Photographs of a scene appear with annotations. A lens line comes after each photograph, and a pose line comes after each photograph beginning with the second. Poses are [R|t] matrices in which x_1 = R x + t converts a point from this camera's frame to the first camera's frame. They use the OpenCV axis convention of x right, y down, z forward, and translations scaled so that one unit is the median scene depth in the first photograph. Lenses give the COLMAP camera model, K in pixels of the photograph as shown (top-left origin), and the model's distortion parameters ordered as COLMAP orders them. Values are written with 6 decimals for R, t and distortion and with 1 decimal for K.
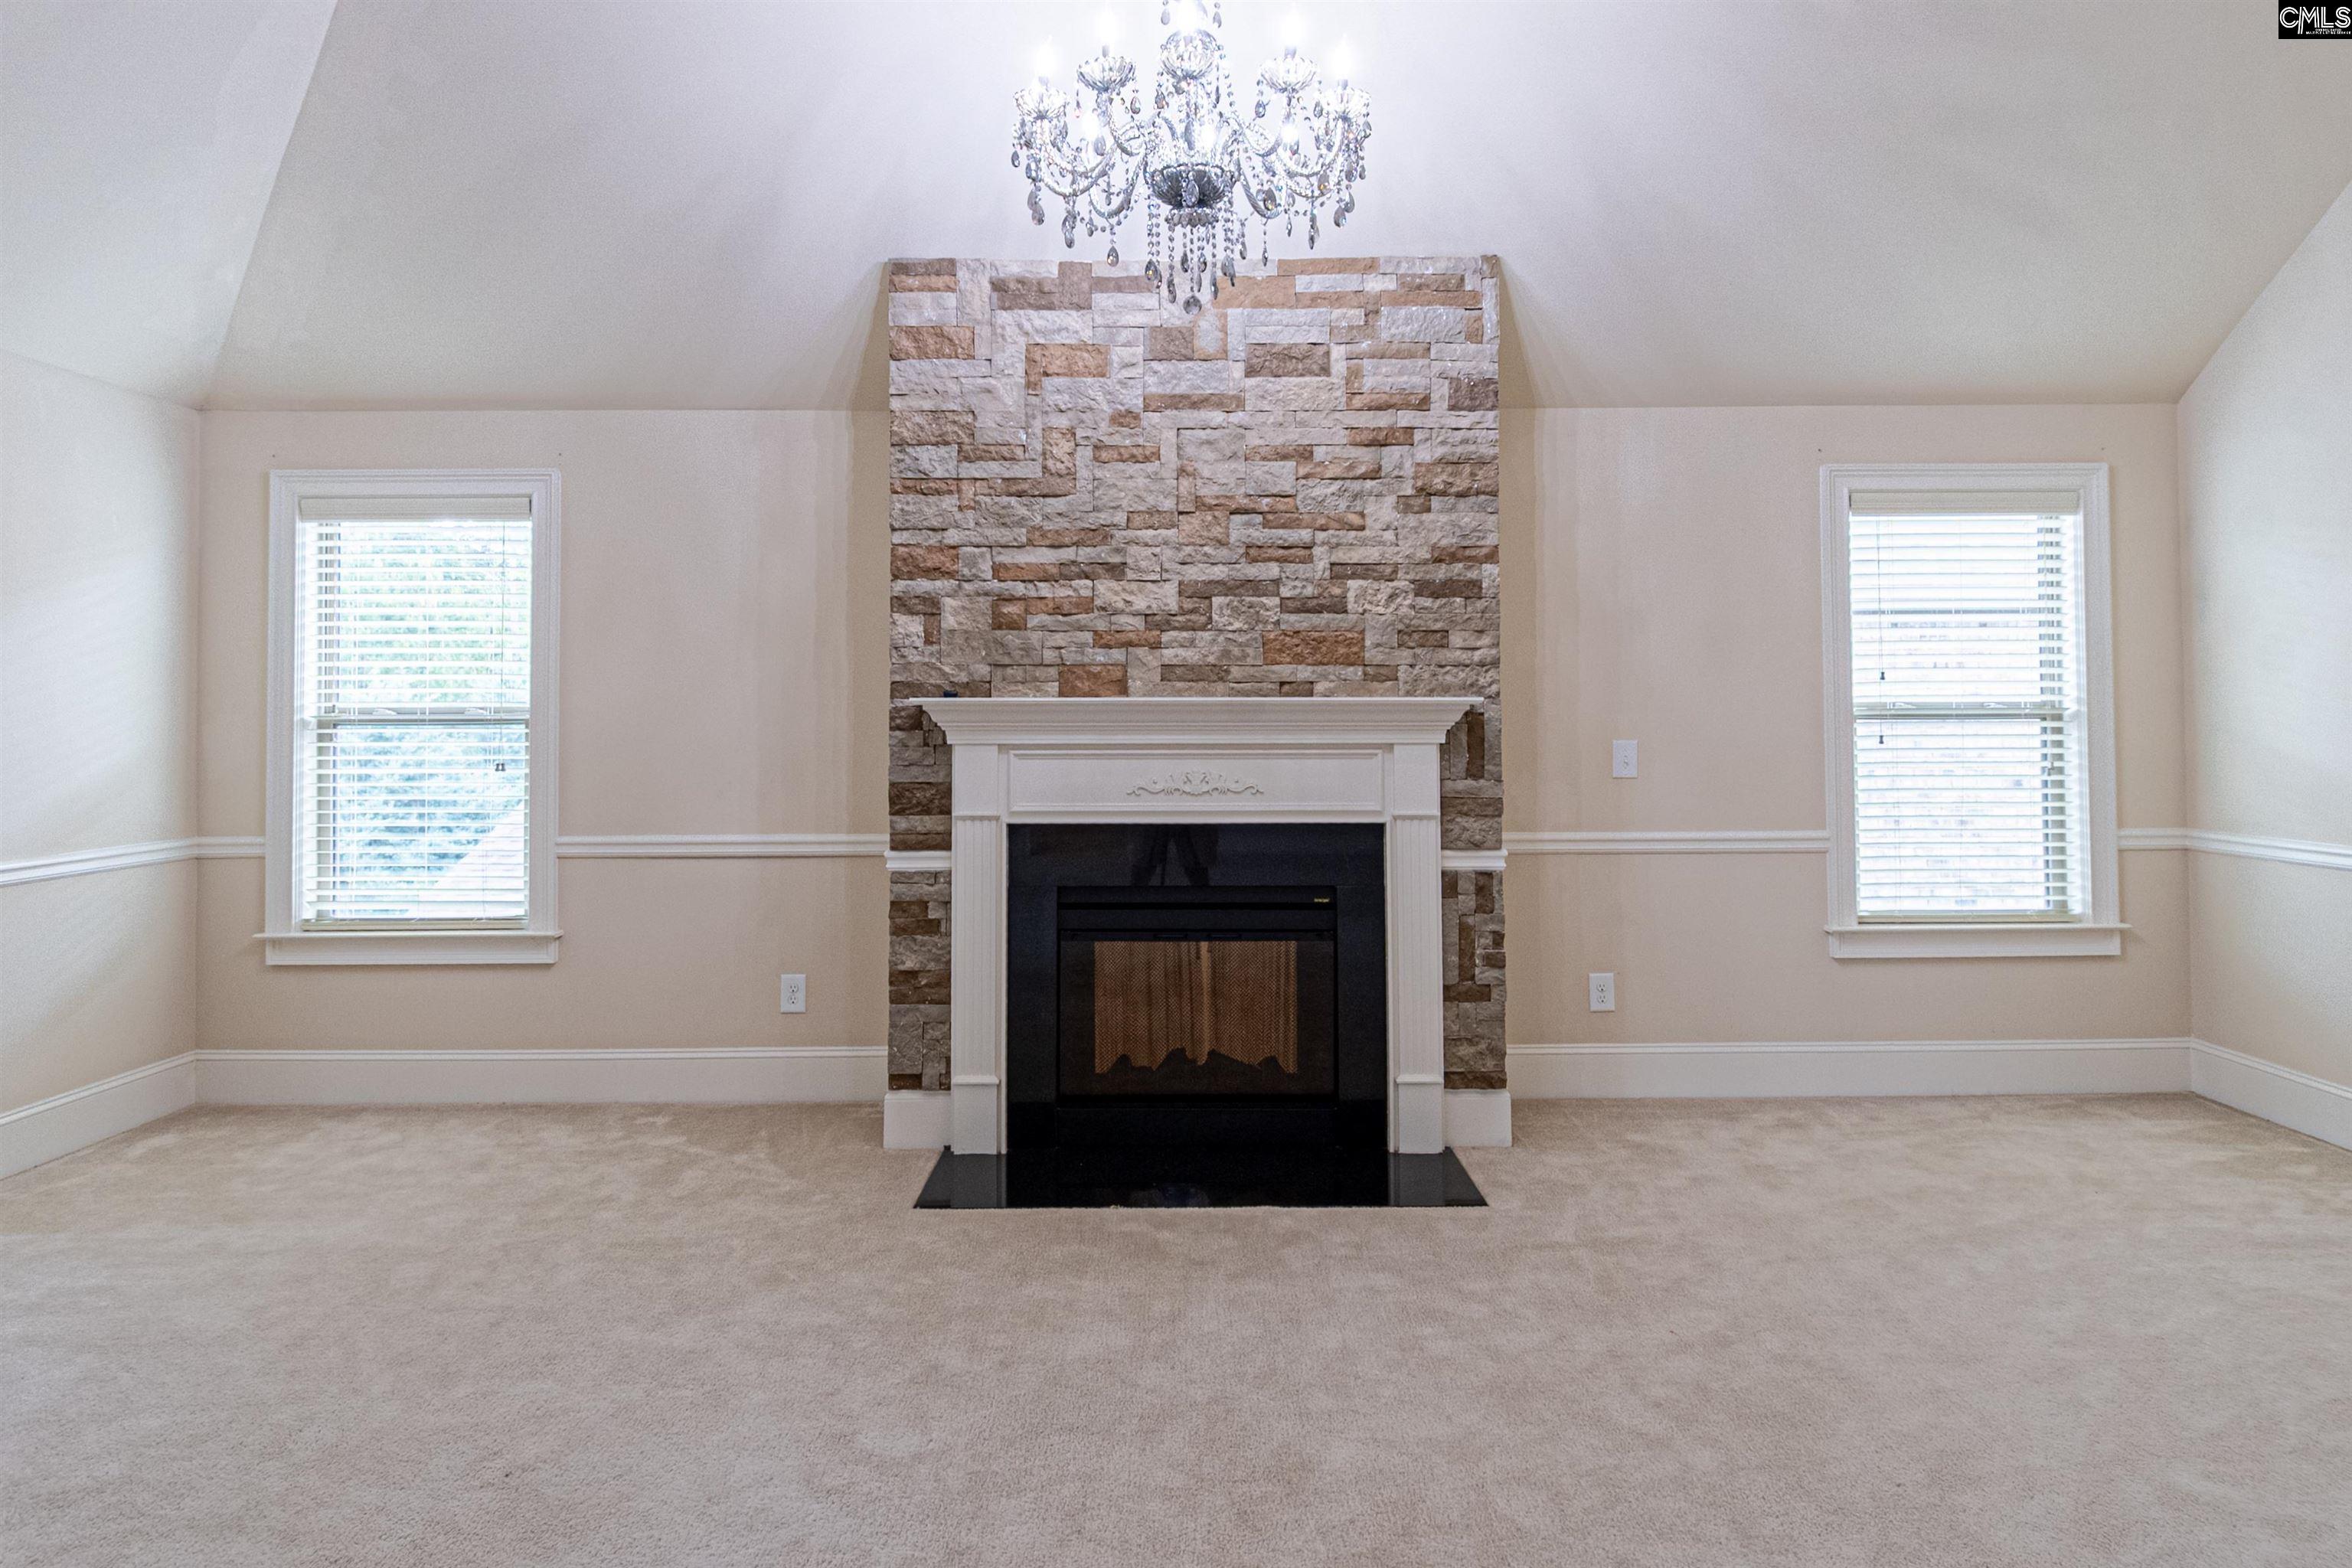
lens RADIAL K [[1348.3, 0, 1177.2], [0, 1348.3, 698.9], [0, 0, 1]] dist [0.004513, -0.001362]
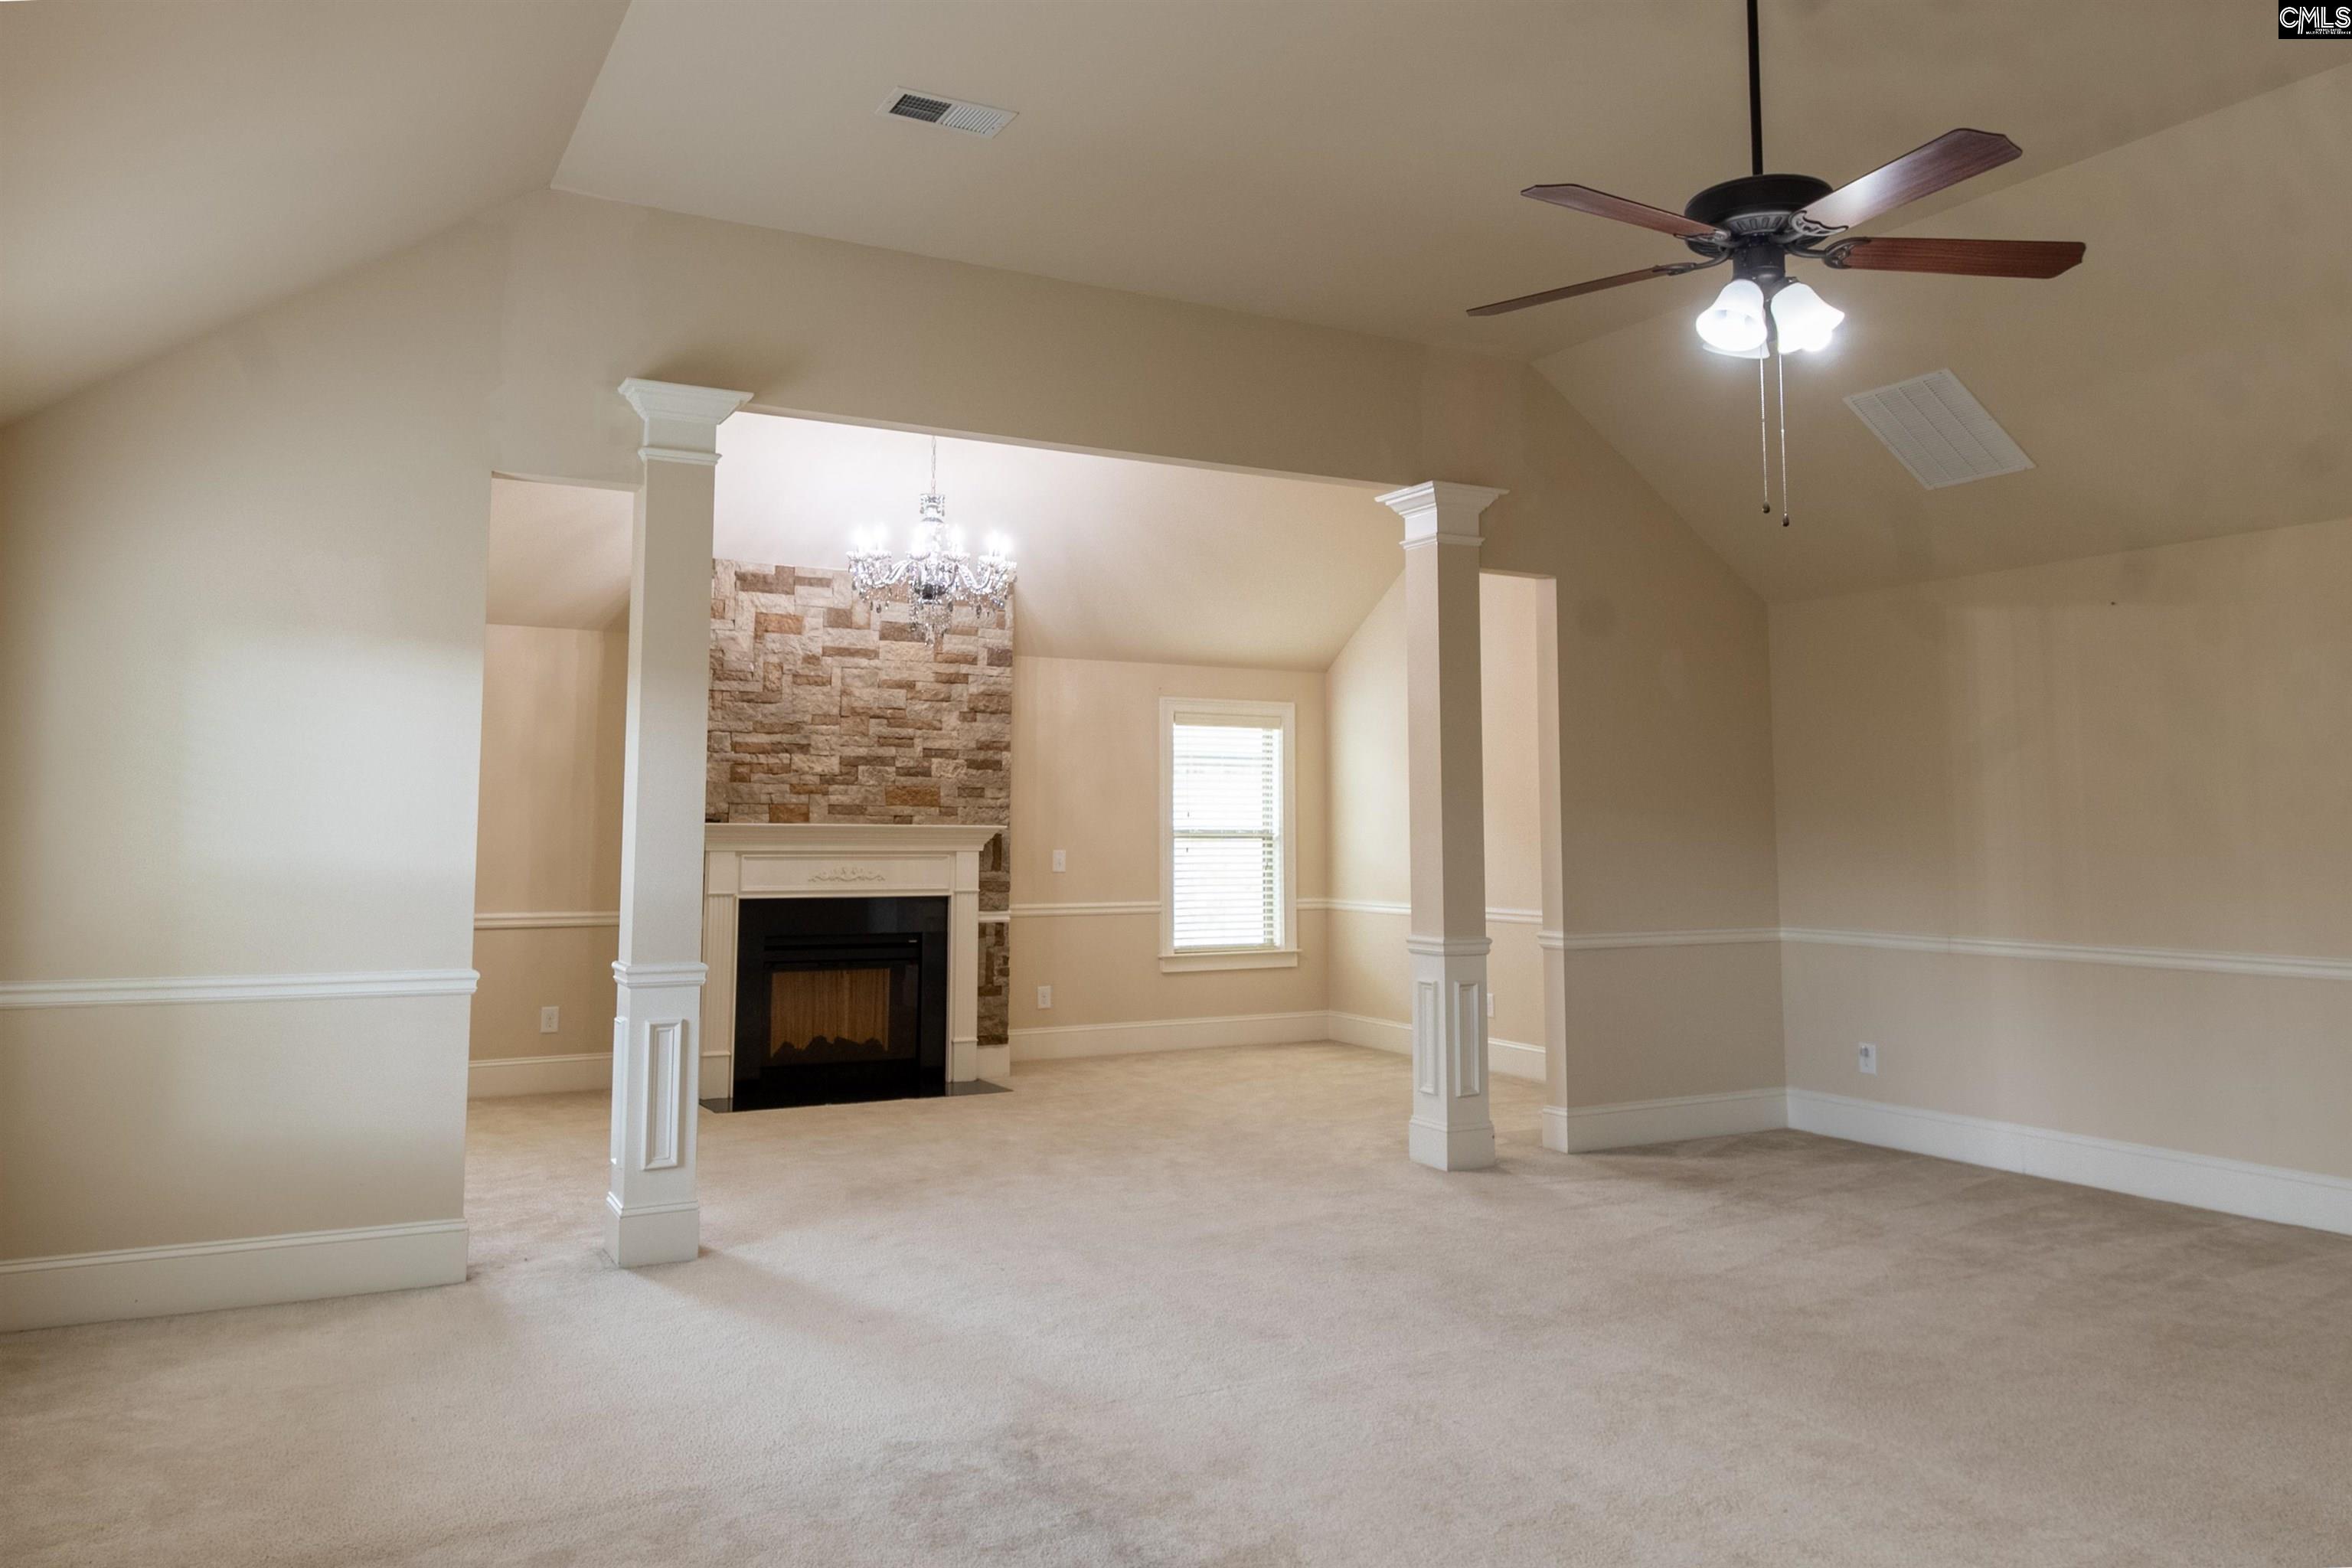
lens RADIAL K [[1501.3, 0, 1176.0], [0, 1501.3, 784.0], [0, 0, 1]] dist [-0.000339, -0.000009]
pose [[0.872270, 0.023807, 0.488444, -0.554735], [-0.014680, 0.999639, -0.022506, -0.014889], [-0.488803, 0.012461, 0.872305, -0.869568]]
